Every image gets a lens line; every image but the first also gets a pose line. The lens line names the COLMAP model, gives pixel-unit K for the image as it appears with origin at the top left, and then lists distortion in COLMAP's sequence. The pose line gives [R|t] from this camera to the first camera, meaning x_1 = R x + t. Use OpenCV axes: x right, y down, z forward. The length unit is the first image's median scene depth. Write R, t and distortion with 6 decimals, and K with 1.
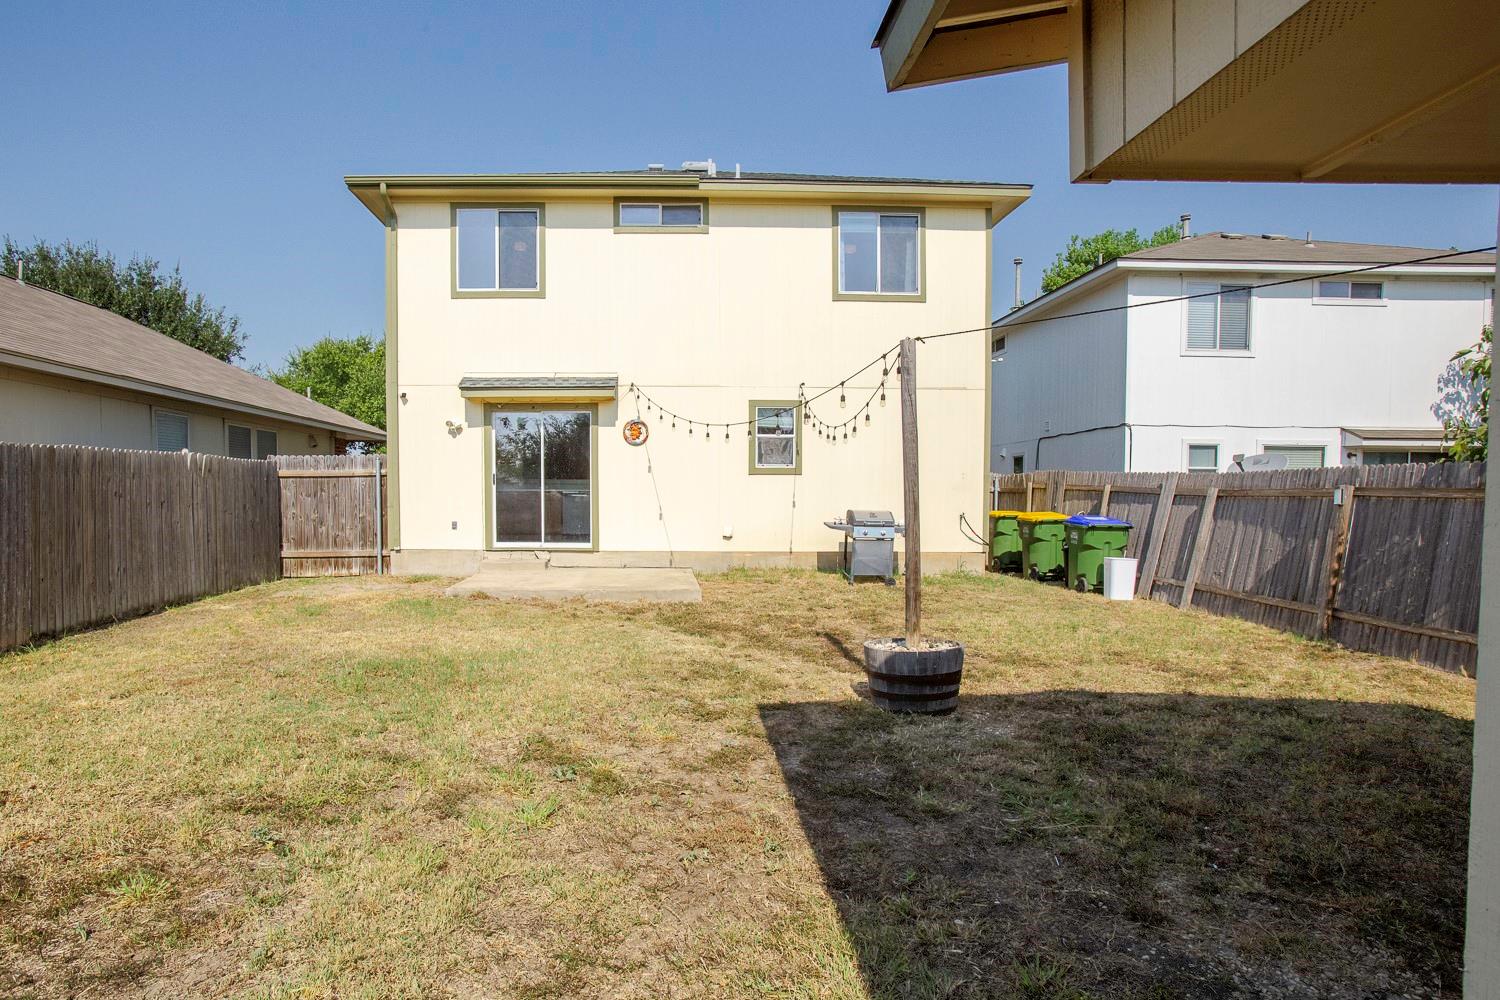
lens RADIAL K [[859.4, 0, 672.3], [0, 859.4, 533.3], [0, 0, 1]] dist [-0.048169, 0.019936]
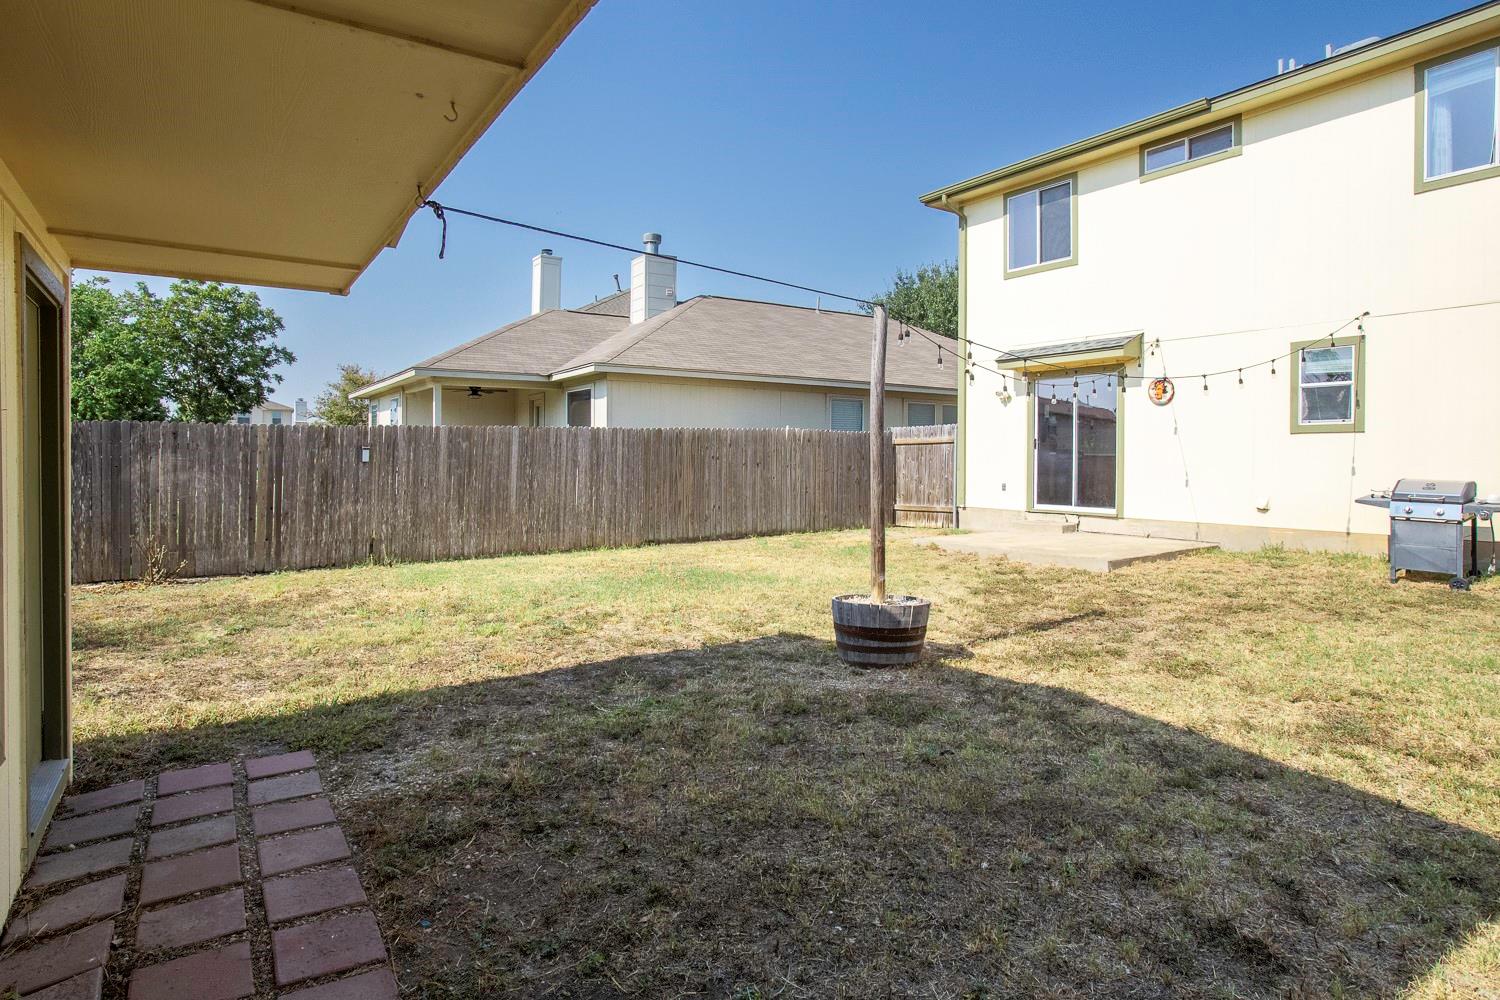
lens RADIAL K [[859.4, 0, 725.3], [0, 859.4, 444.9], [0, 0, 1]] dist [-0.048169, 0.019936]
pose [[0.530203, -0.014017, -0.847755, 0.479343], [-0.039422, 0.998374, -0.041163, -0.003929], [0.846954, 0.055245, 0.528789, 0.128083]]
